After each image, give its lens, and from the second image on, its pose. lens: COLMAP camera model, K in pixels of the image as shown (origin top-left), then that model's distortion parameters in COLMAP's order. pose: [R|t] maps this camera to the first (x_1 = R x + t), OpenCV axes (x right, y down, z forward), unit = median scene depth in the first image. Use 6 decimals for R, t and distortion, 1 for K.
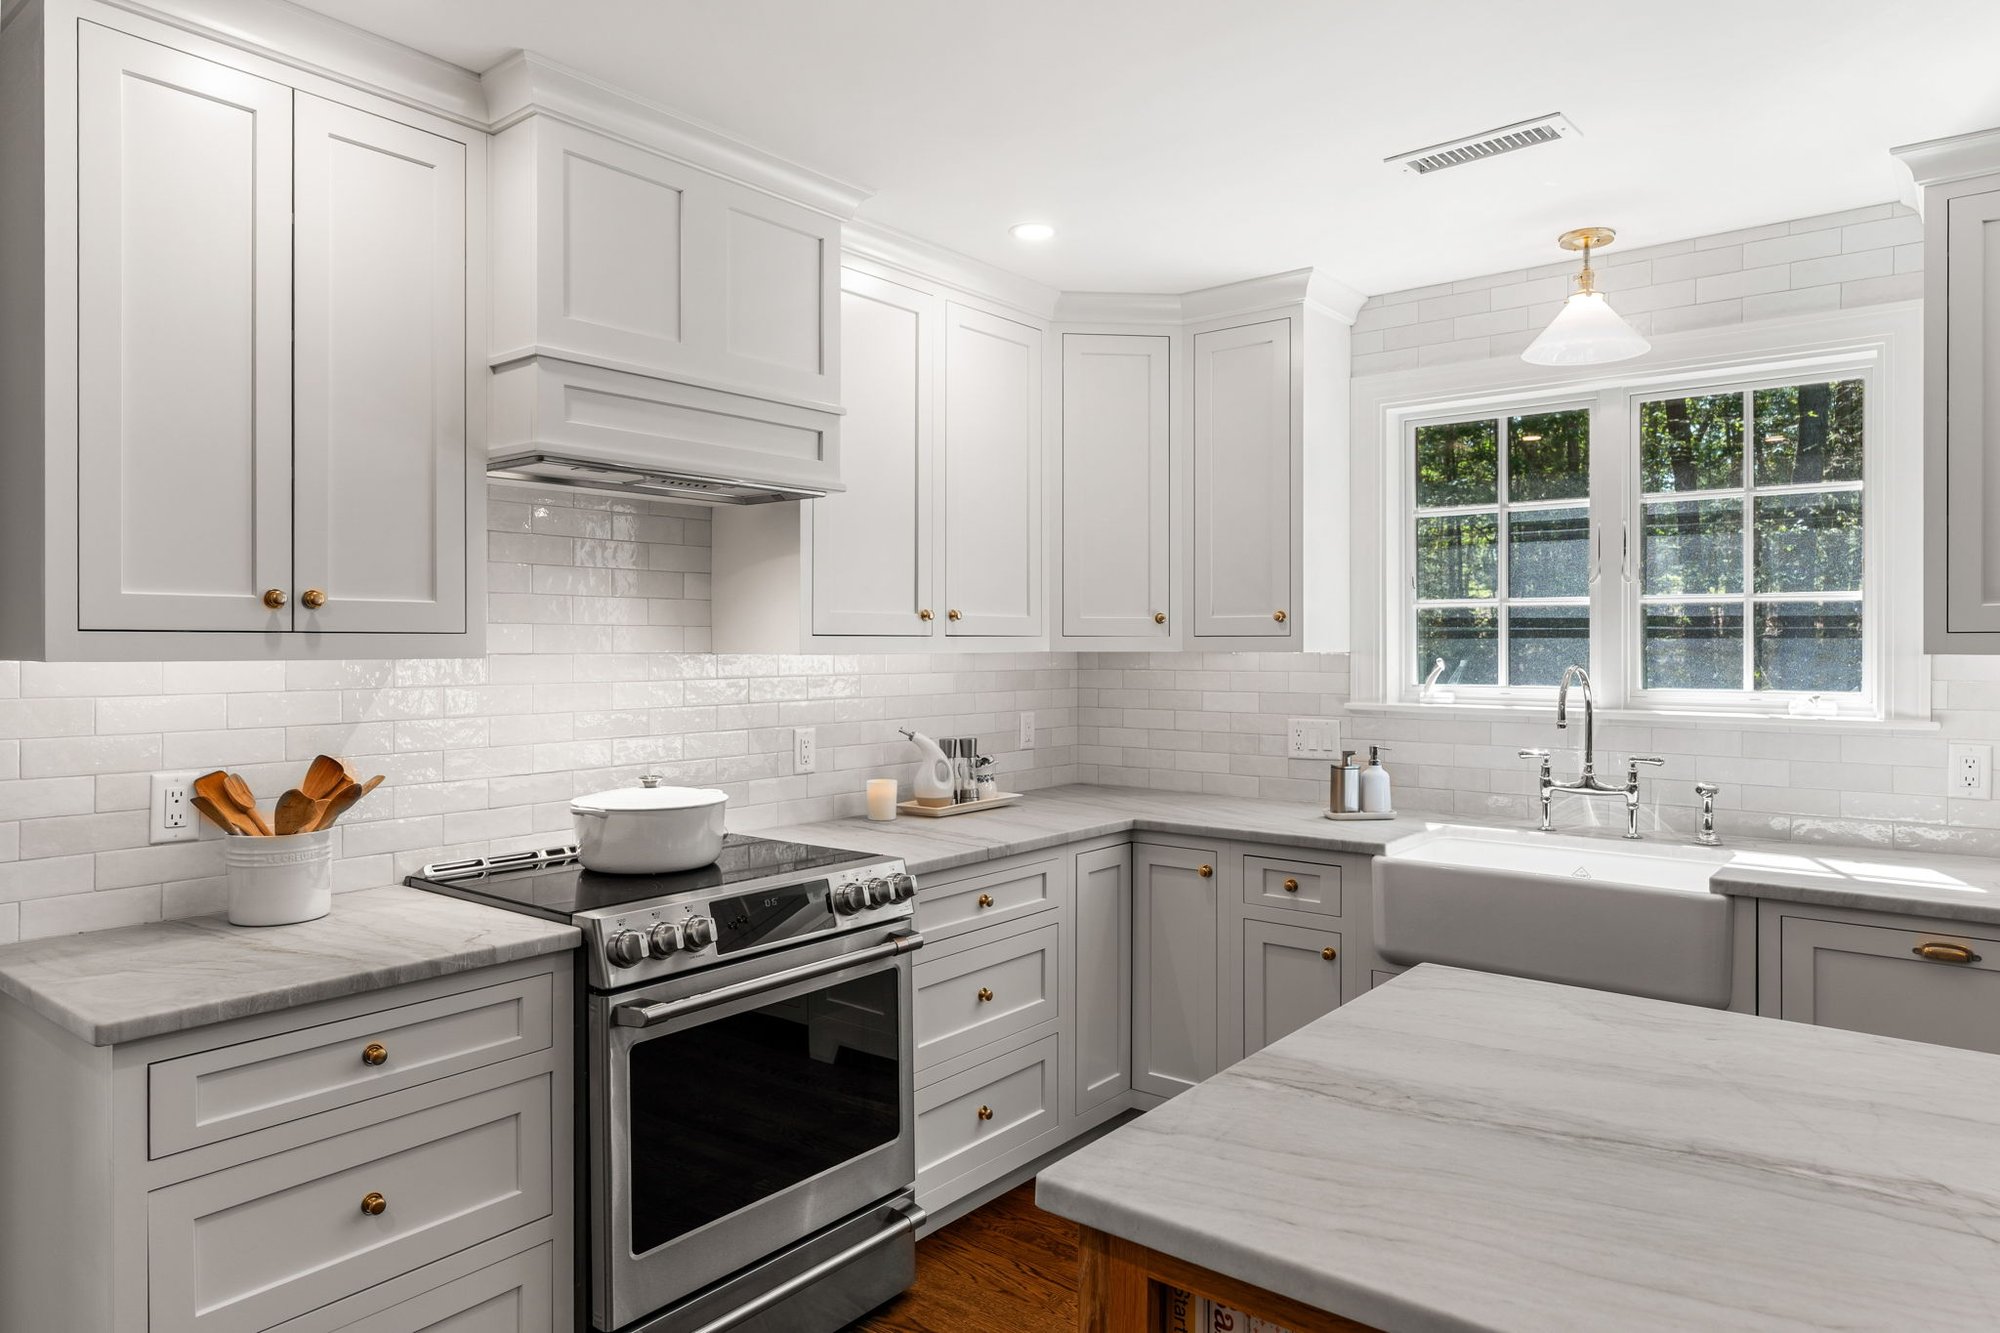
lens RADIAL K [[1229.7, 0, 997.1], [0, 1229.7, 655.7], [0, 0, 1]] dist [0.002176, 0.000393]
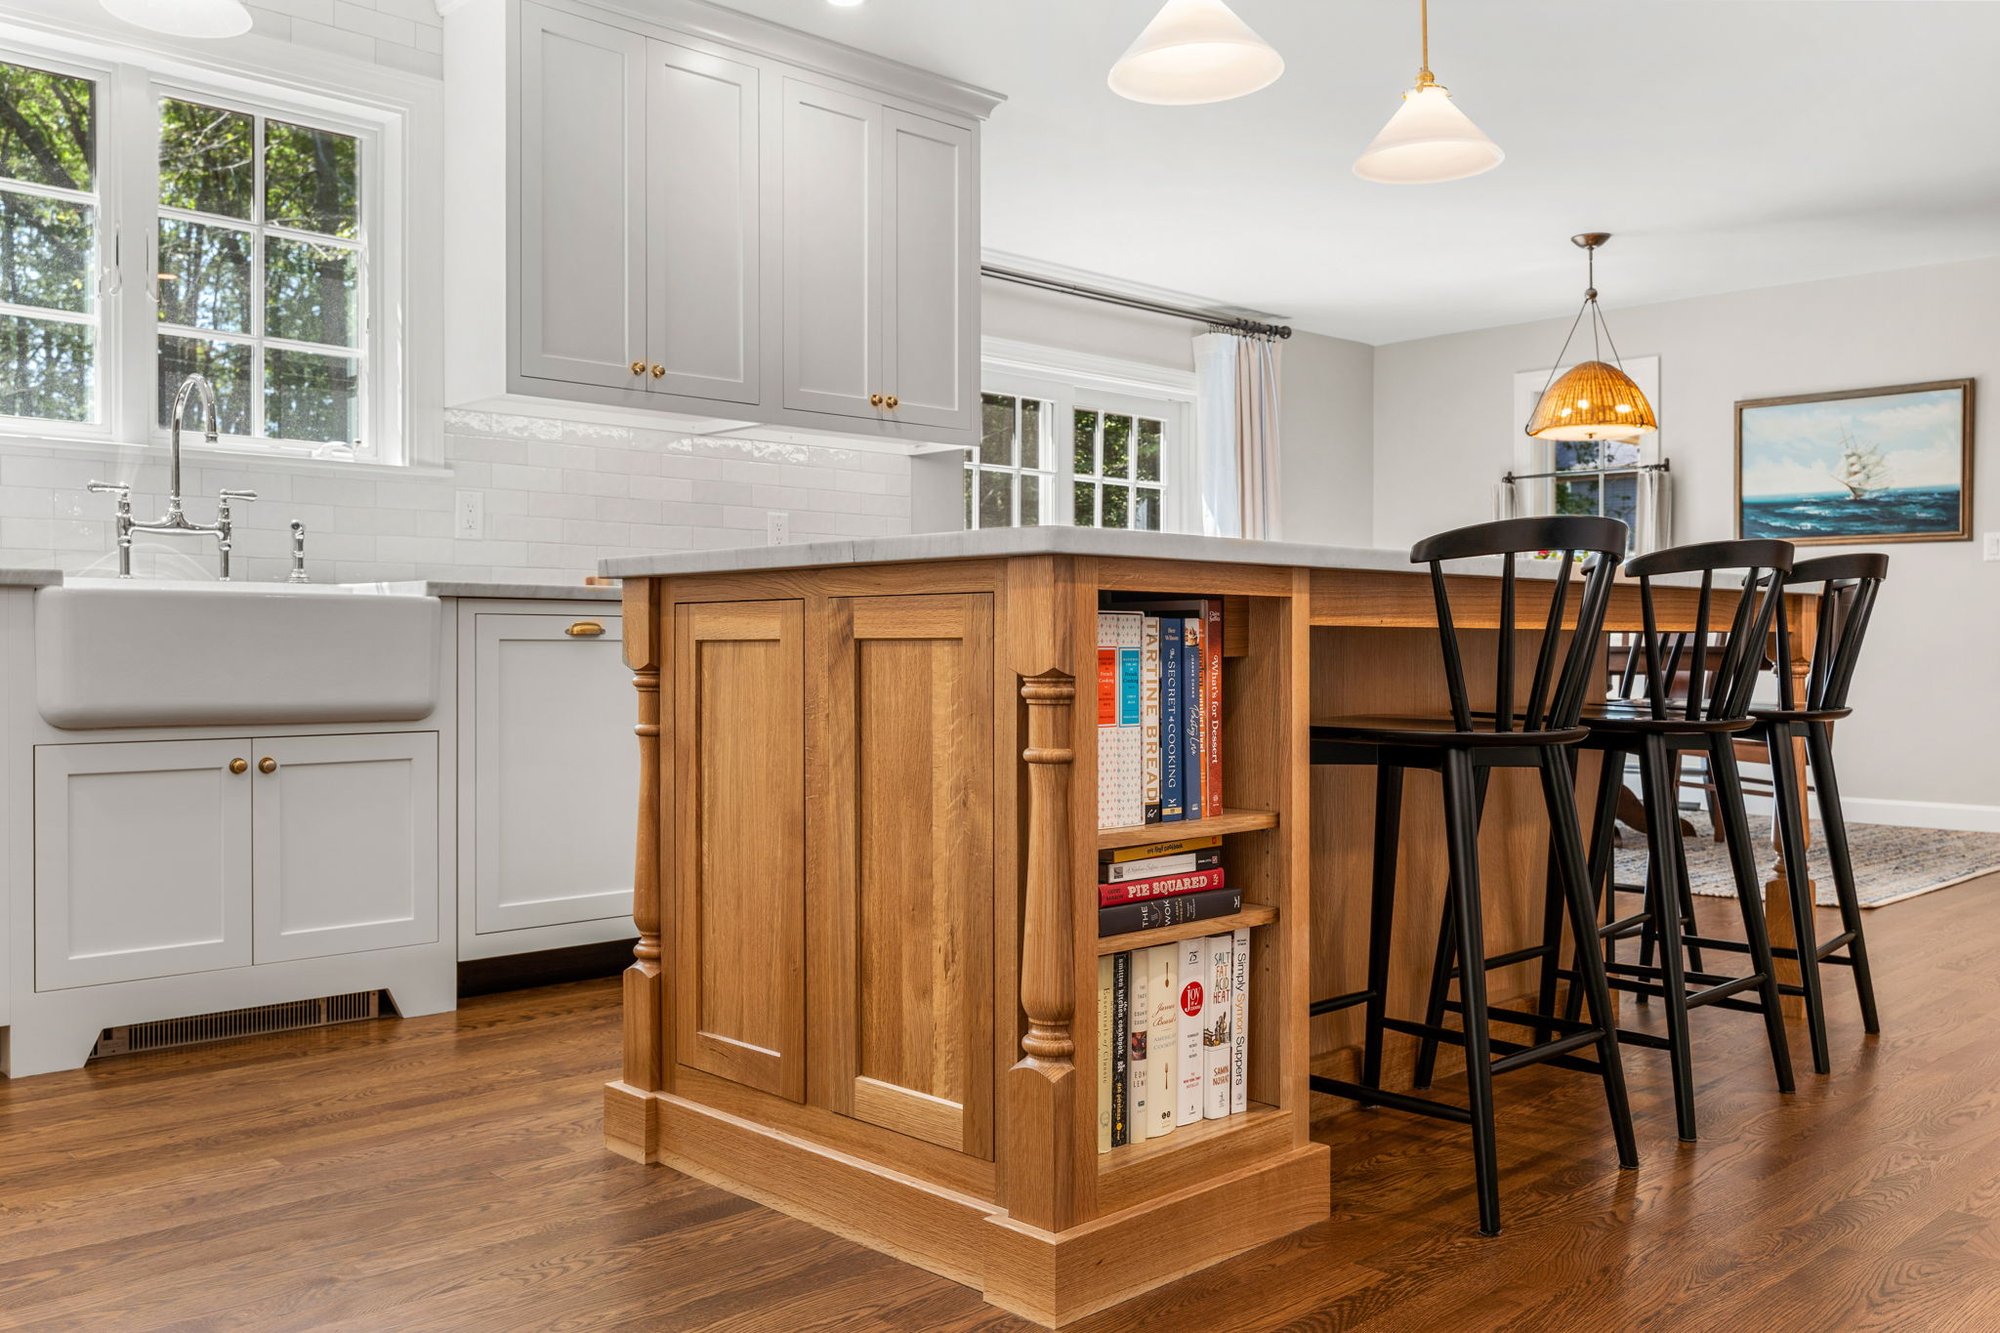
lens RADIAL K [[1685.1, 0, 1000.0], [0, 1685.1, 666.5], [0, 0, 1]] dist [-0.004101, -0.010700]
pose [[0.120445, -0.007994, 0.992688, -0.595774], [0.010405, 0.999923, 0.006790, 0.201559], [-0.992665, 0.009512, 0.120519, 0.304813]]
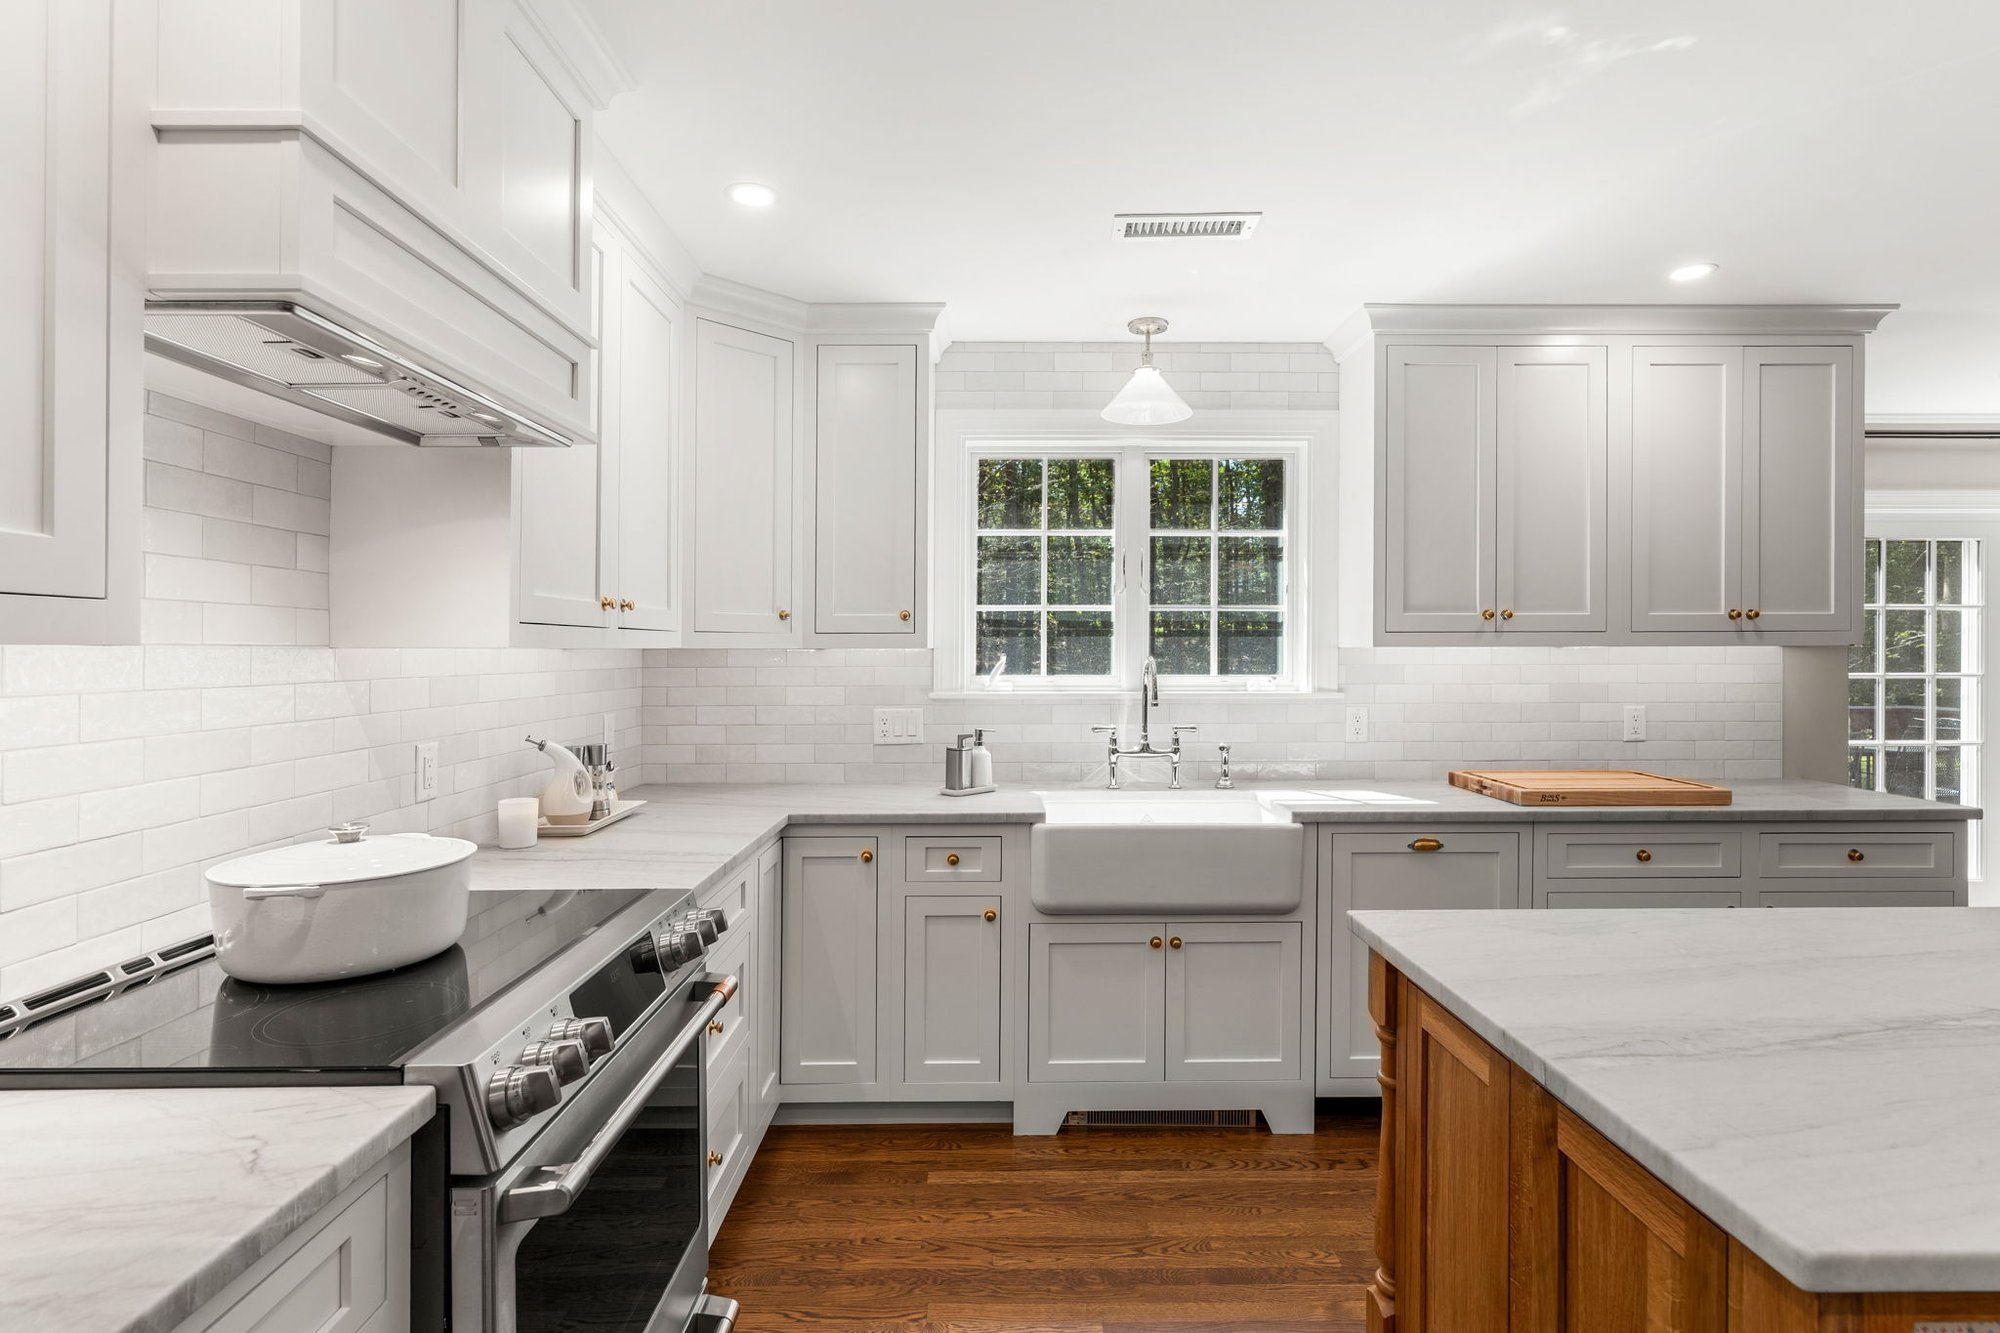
lens RADIAL K [[982.9, 0, 1003.2], [0, 982.9, 654.6], [0, 0, 1]] dist [-0.001554, 0.001348]
pose [[0.775251, -0.003356, 0.631645, -0.286274], [0.007331, 0.999966, -0.003685, 0.007603], [-0.631611, 0.007488, 0.775249, 0.296327]]
